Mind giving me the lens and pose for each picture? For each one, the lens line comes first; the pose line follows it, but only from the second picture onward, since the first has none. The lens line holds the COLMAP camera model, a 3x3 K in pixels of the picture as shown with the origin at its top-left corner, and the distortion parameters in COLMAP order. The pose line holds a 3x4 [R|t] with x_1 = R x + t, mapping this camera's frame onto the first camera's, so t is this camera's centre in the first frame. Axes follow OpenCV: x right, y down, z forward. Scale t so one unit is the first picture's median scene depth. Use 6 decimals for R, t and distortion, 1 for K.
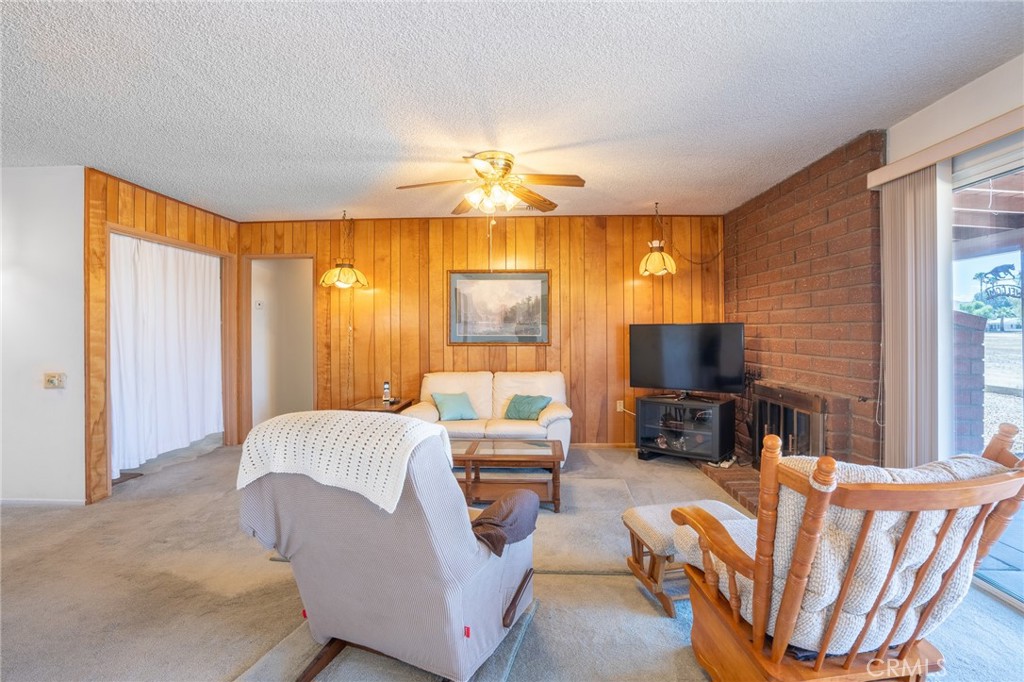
lens RADIAL K [[478.4, 0, 508.2], [0, 478.4, 328.5], [0, 0, 1]] dist [-0.068440, 0.025441]
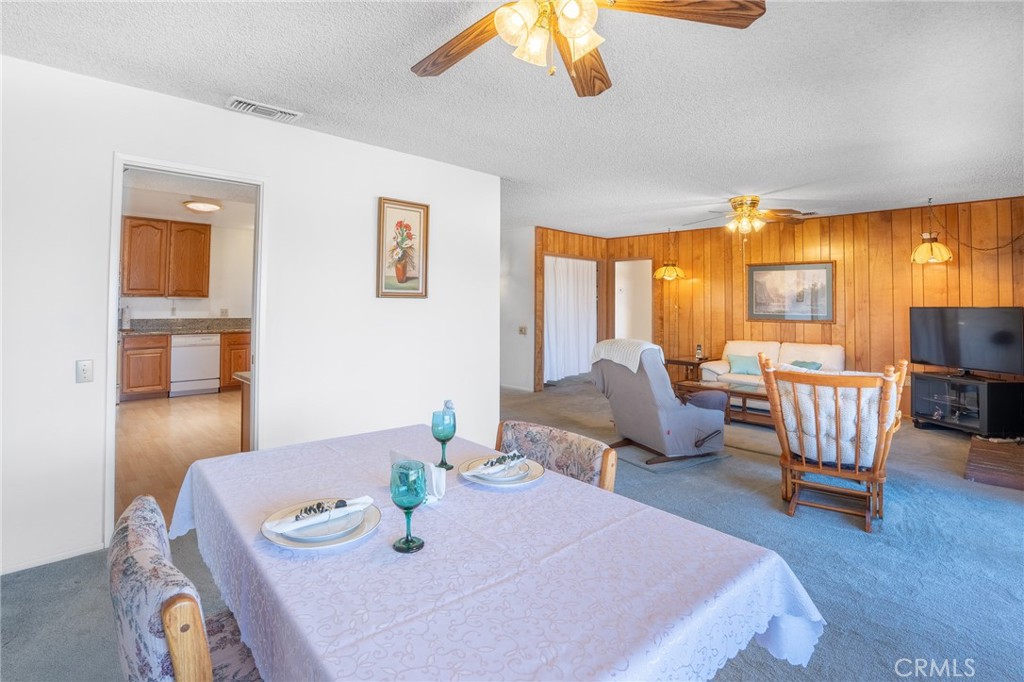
lens RADIAL K [[497.2, 0, 500.6], [0, 497.2, 291.8], [0, 0, 1]] dist [-0.051089, 0.017327]
pose [[0.720568, -0.006449, -0.693354, 0.335545], [-0.011841, 0.999696, -0.021604, -0.007470], [0.693283, 0.023778, 0.720273, -0.468221]]
